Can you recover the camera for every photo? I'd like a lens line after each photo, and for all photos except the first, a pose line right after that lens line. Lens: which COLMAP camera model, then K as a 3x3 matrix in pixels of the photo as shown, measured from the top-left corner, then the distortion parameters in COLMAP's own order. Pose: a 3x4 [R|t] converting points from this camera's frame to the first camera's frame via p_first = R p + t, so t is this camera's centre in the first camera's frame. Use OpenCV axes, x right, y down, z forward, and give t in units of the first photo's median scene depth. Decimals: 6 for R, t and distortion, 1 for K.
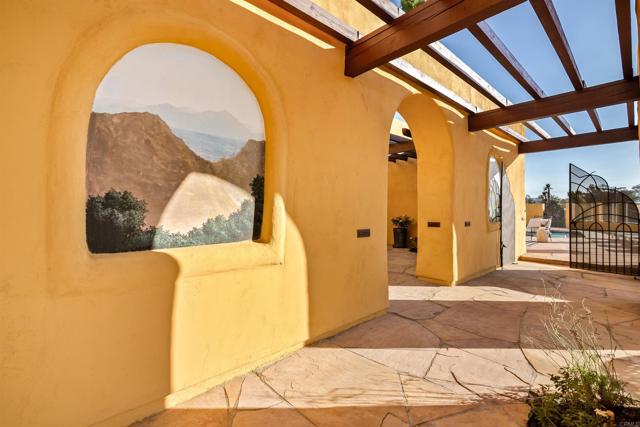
lens RADIAL K [[290.2, 0, 321.8], [0, 290.2, 211.7], [0, 0, 1]] dist [-0.002793, -0.000090]
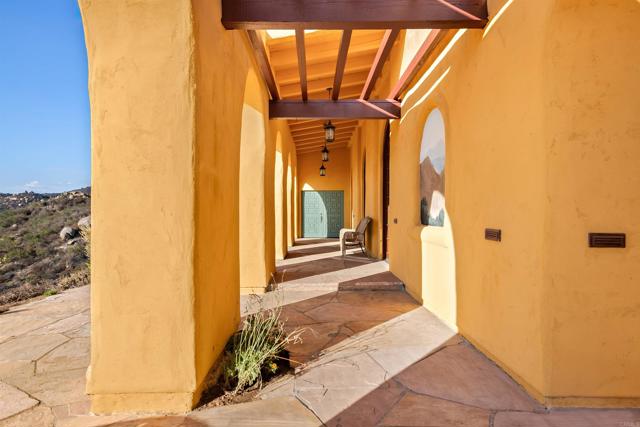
lens RADIAL K [[372.6, 0, 319.3], [0, 372.6, 212.4], [0, 0, 1]] dist [0.000975, 0.000184]
pose [[-0.657322, 0.001390, -0.753608, 1.265495], [-0.004941, 0.999969, 0.006154, 0.020955], [0.753593, 0.007769, -0.657295, 1.478408]]
